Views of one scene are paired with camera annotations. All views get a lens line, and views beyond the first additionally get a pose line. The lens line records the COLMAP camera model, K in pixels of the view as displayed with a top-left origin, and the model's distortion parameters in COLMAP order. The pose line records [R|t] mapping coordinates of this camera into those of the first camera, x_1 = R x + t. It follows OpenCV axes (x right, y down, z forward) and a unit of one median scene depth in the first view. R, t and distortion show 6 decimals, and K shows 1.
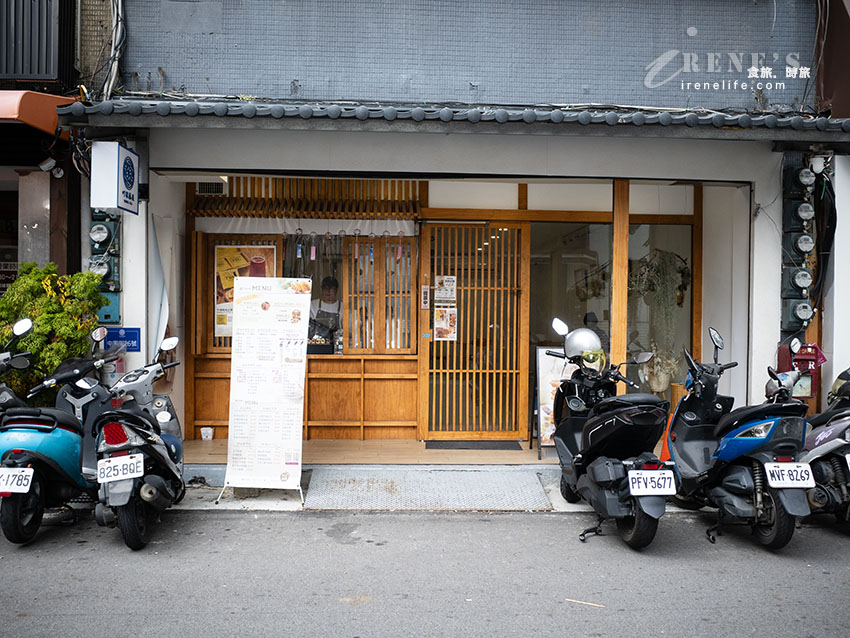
lens RADIAL K [[774.3, 0, 419.0], [0, 774.3, 321.4], [0, 0, 1]] dist [-0.010169, 0.000000]
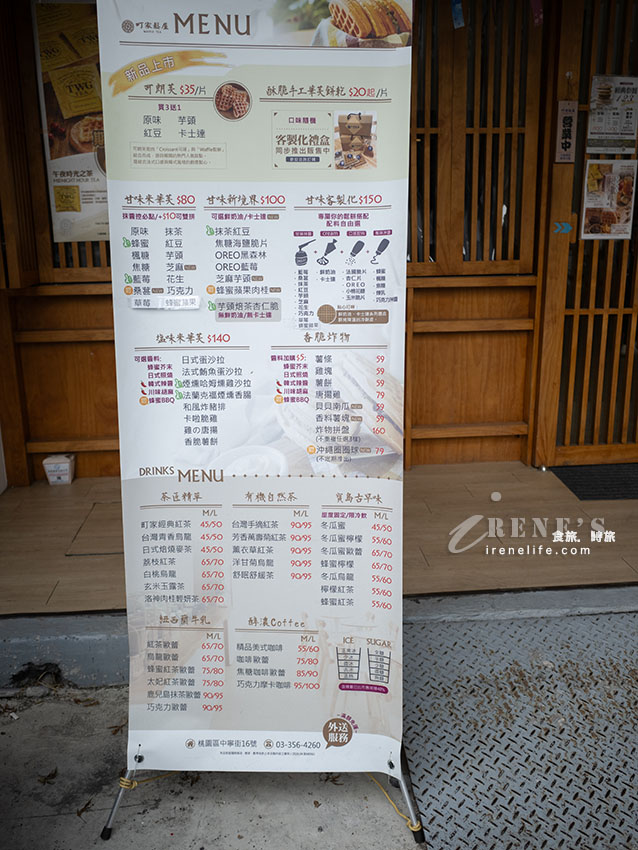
lens RADIAL K [[774.3, 0, 323.9], [0, 774.3, 422.4], [0, 0, 1]] dist [-0.010169, 0.000000]
pose [[0.998324, -0.033328, 0.047321, -0.144064], [0.021114, 0.970940, 0.238391, 0.017569], [-0.053891, -0.236992, 0.970016, 0.573360]]
